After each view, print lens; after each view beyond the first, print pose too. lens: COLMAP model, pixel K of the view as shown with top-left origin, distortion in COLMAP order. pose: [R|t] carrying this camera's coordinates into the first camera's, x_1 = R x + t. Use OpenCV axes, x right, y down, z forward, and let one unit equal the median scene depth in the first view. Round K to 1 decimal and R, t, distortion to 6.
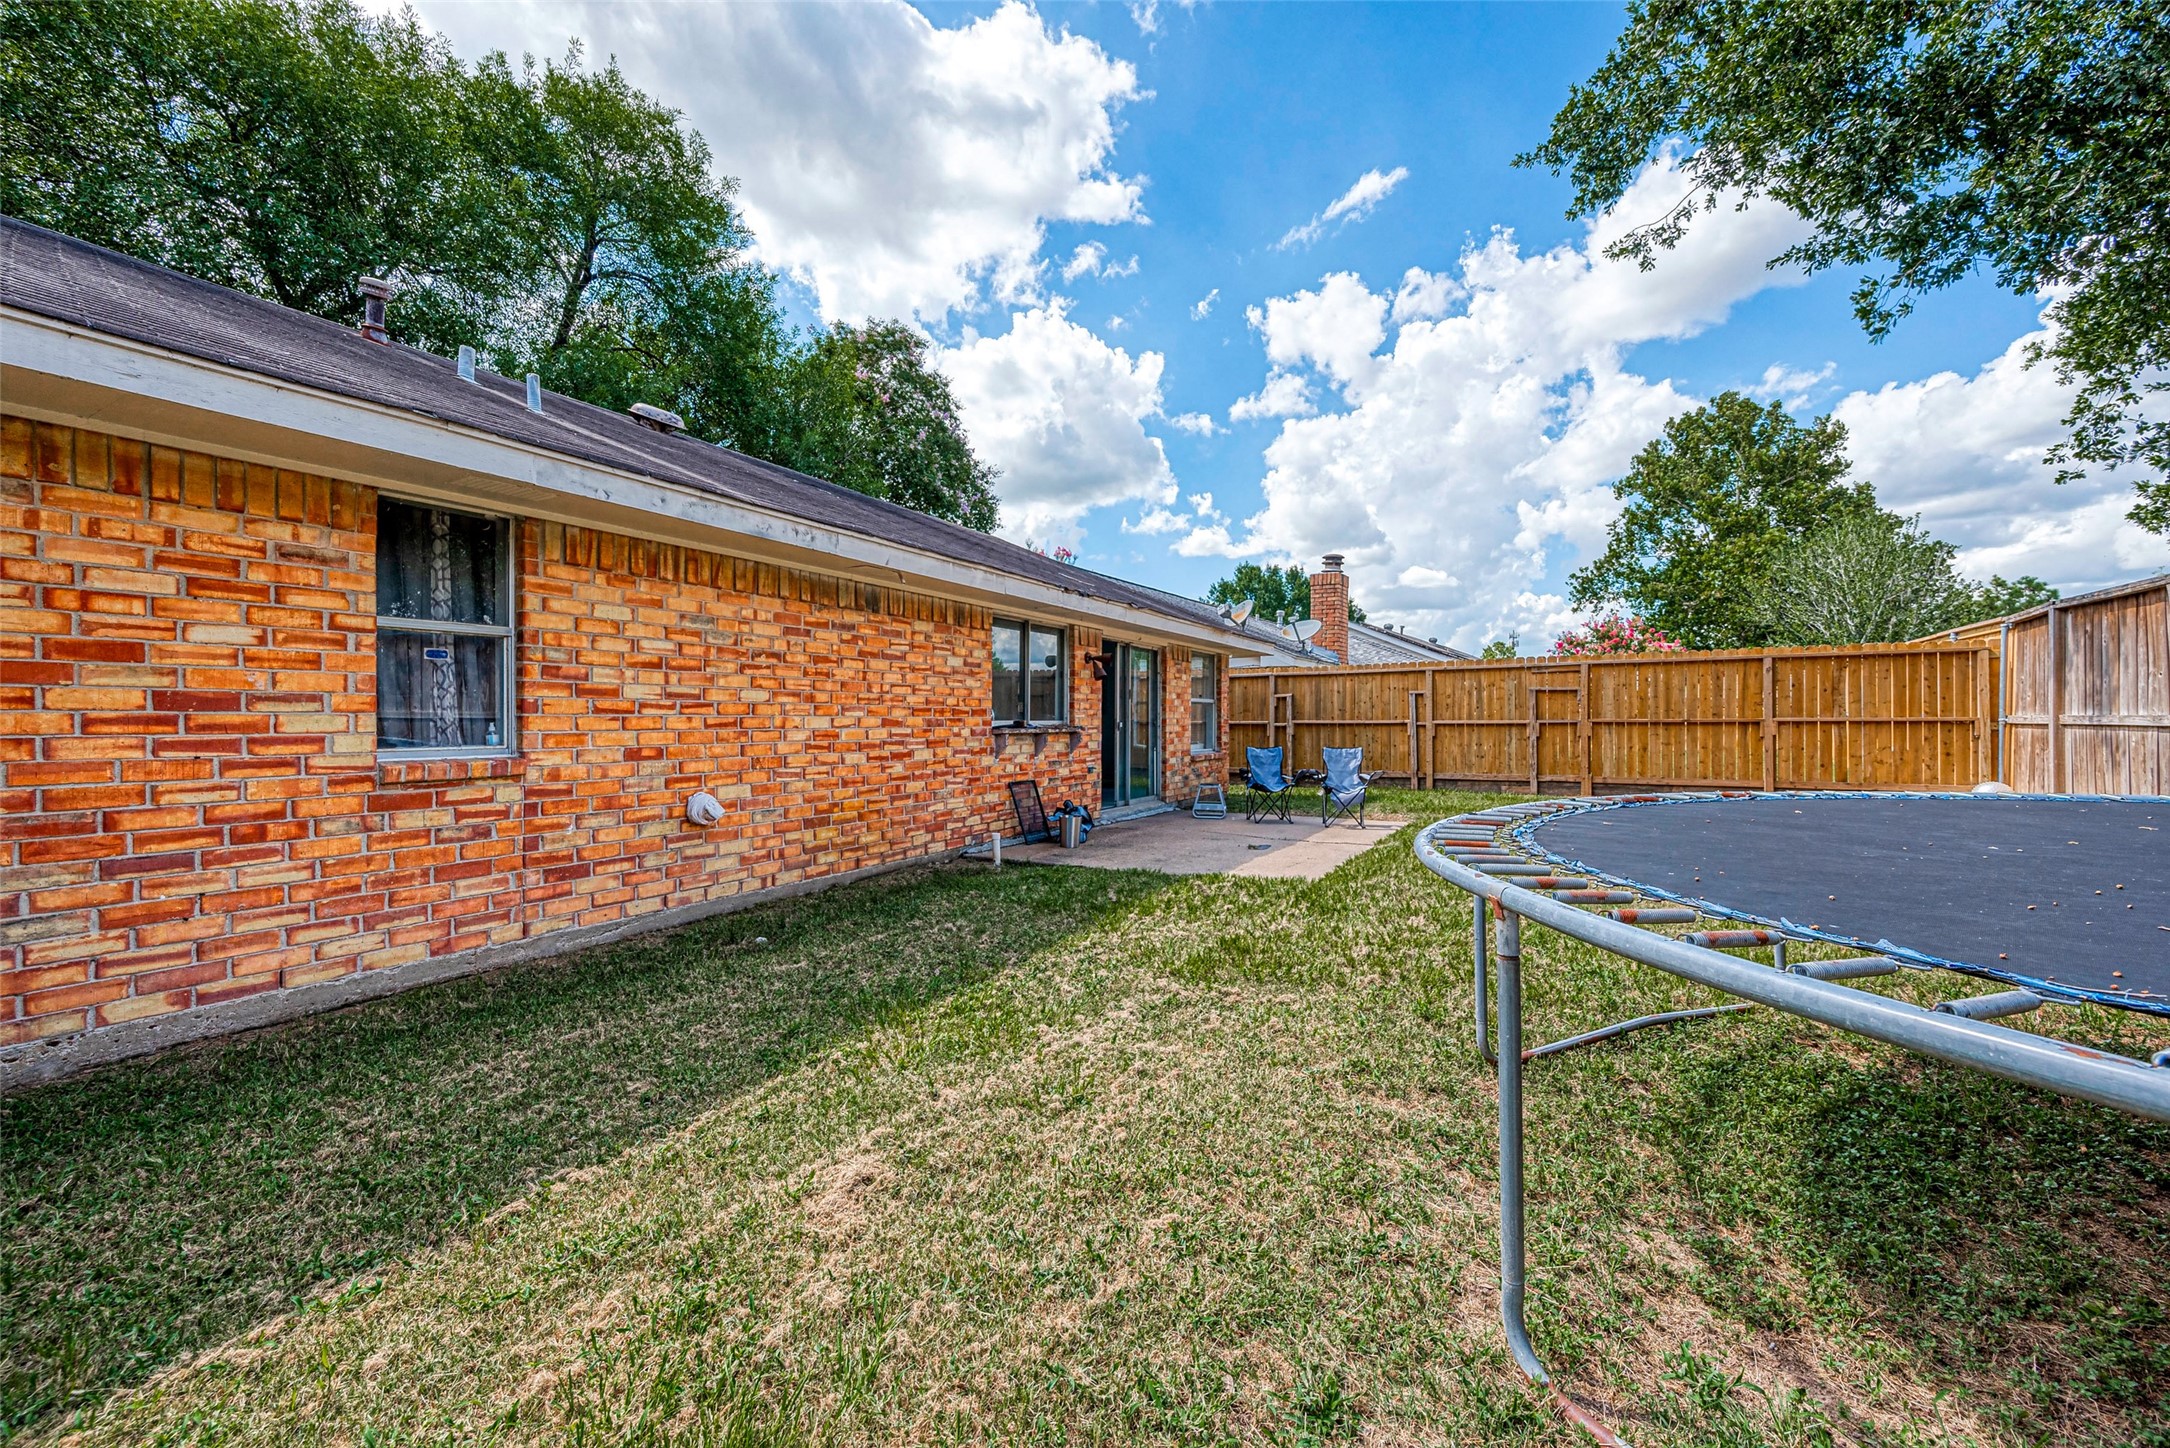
lens RADIAL K [[856.0, 0, 1085.0], [0, 856.0, 724.0], [0, 0, 1]] dist [0.000074, -0.000220]
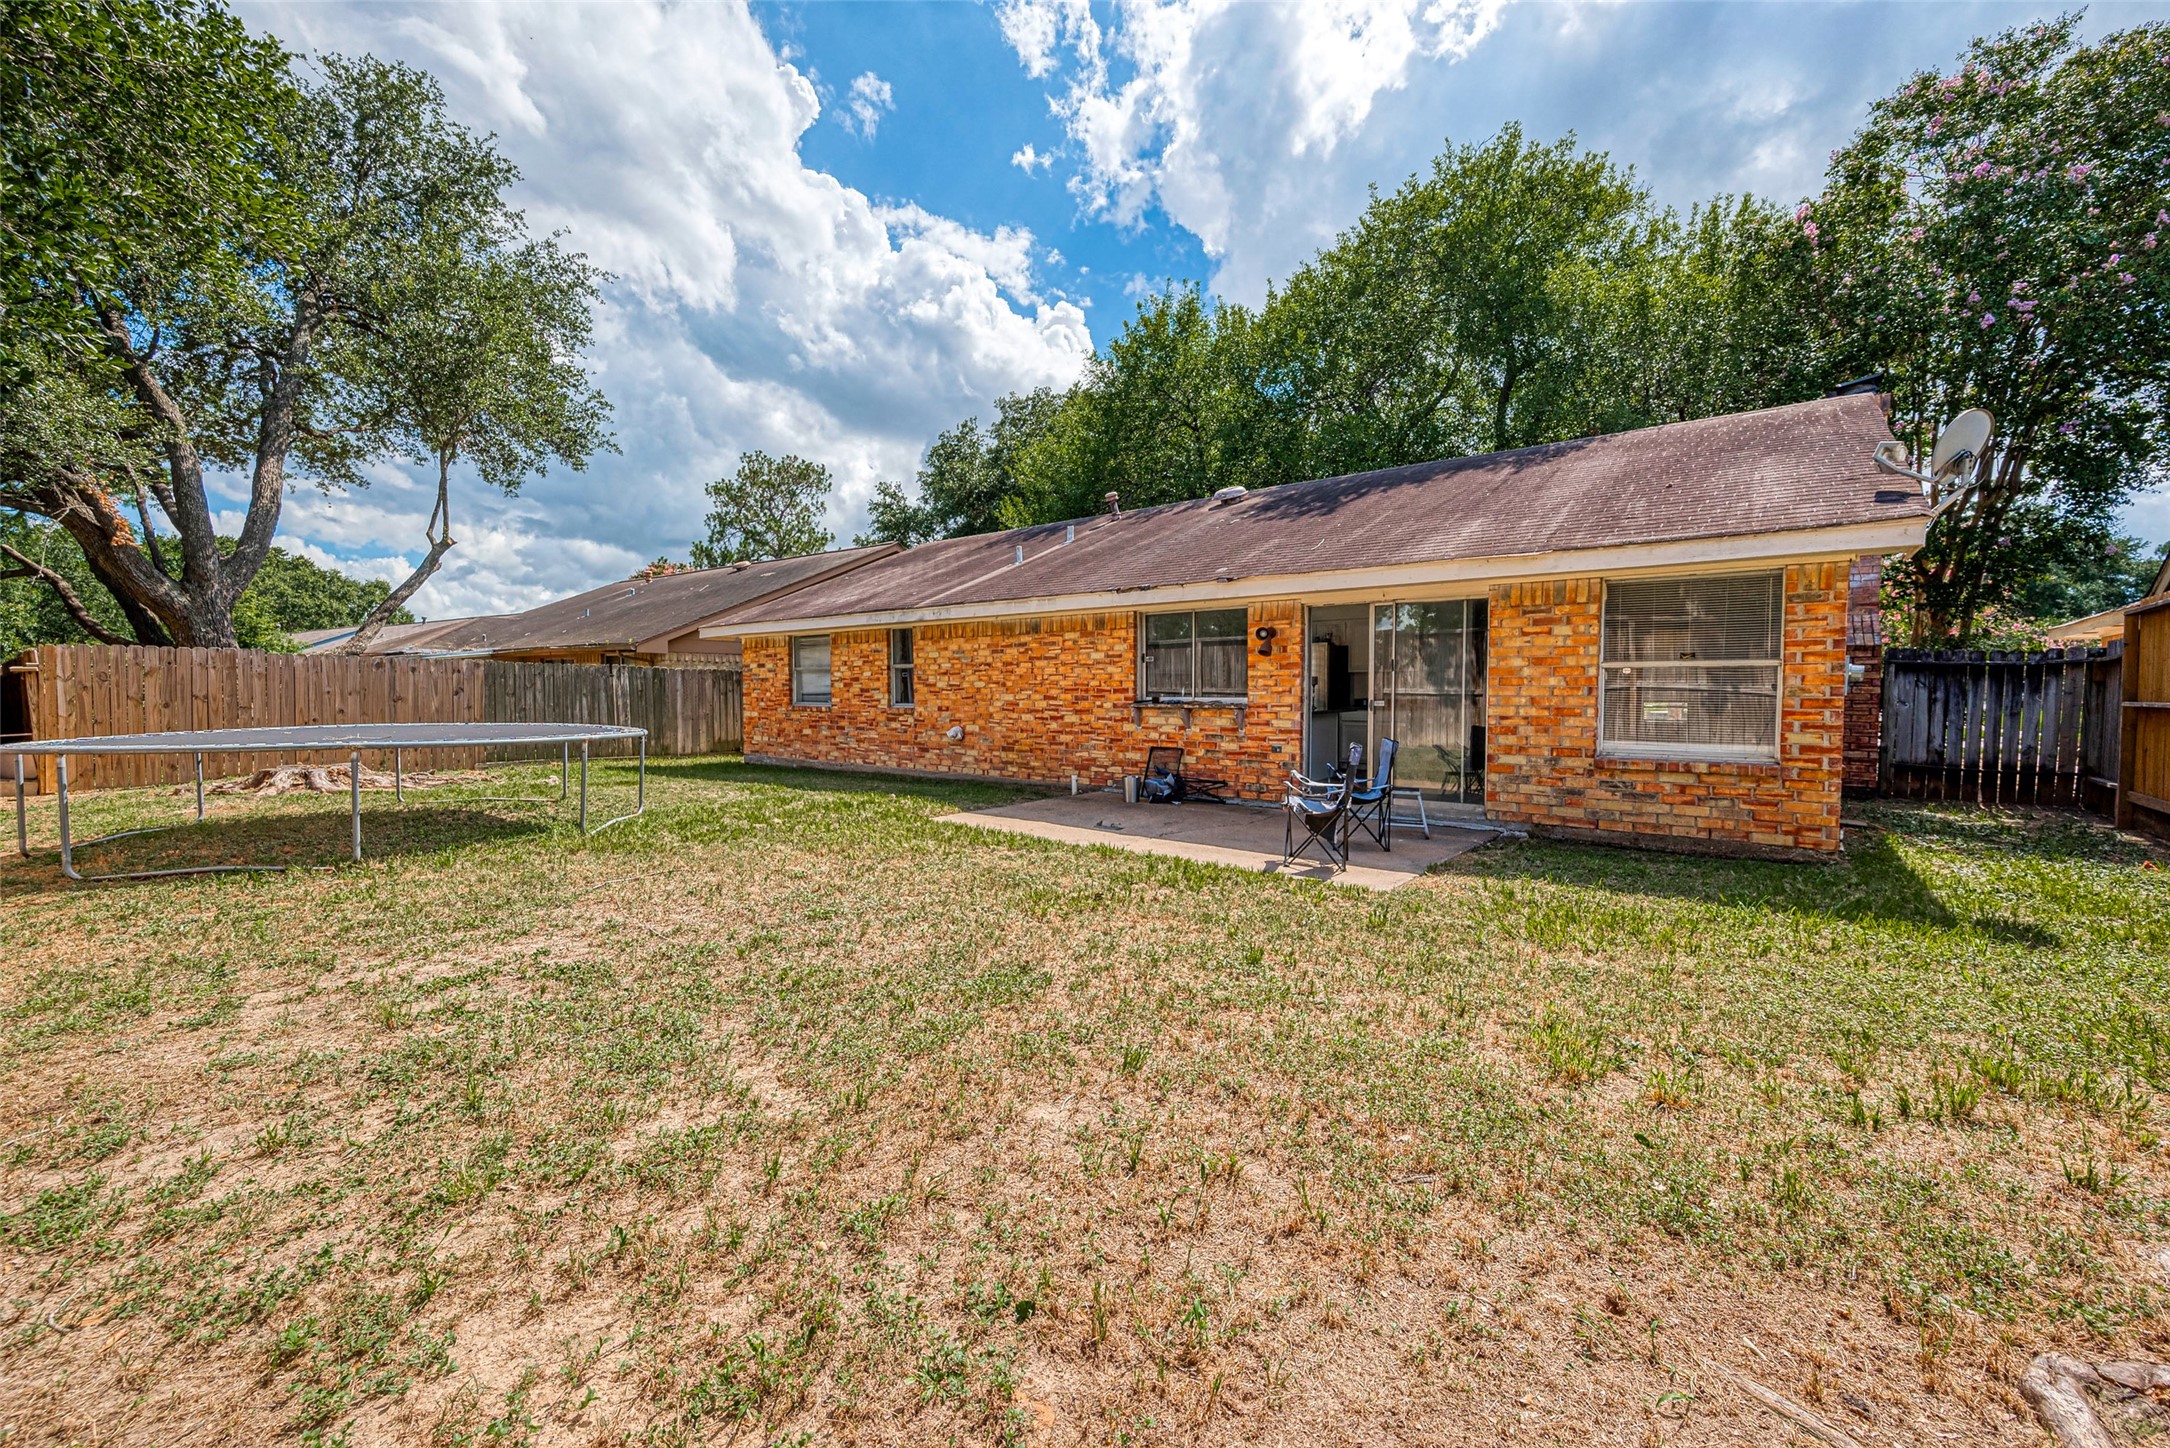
lens RADIAL K [[856.0, 0, 1085.0], [0, 856.0, 724.0], [0, 0, 1]] dist [0.000074, -0.000220]
pose [[-0.169161, 0.040675, -0.984749, 1.387652], [-0.003177, 0.999120, 0.041815, -0.019844], [0.985583, 0.010202, -0.168883, 1.336994]]
